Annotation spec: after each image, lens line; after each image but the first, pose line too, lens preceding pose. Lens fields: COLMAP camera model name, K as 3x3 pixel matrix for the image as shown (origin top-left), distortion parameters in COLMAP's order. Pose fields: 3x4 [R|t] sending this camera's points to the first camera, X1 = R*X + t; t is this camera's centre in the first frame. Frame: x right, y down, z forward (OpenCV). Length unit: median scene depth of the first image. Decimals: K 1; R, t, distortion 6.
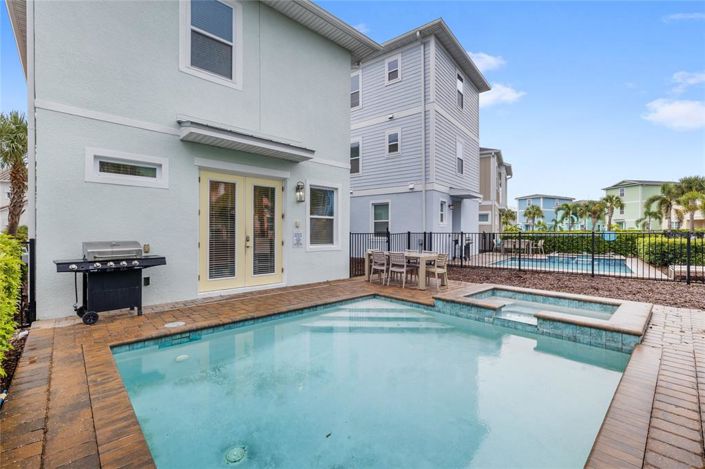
lens RADIAL K [[303.2, 0, 353.0], [0, 303.2, 232.2], [0, 0, 1]] dist [0.005257, 0.000053]
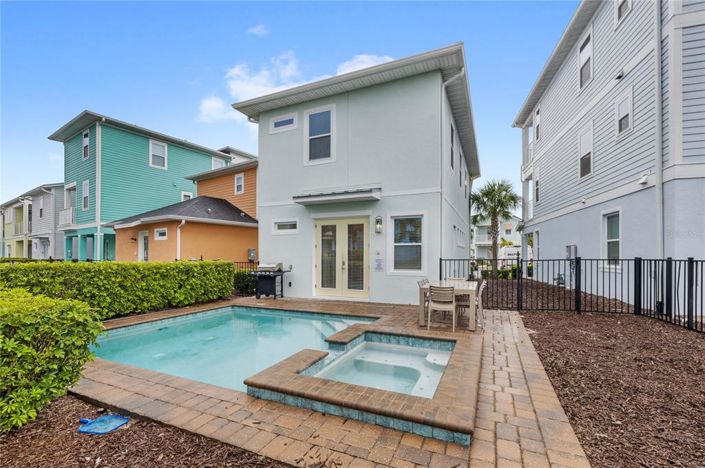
lens RADIAL K [[303.2, 0, 357.4], [0, 303.2, 254.2], [0, 0, 1]] dist [0.005257, 0.000053]
pose [[0.391018, -0.009953, -0.920329, 0.939514], [0.000388, 0.999943, -0.010649, -0.003677], [0.920383, 0.003807, 0.391000, 0.486771]]
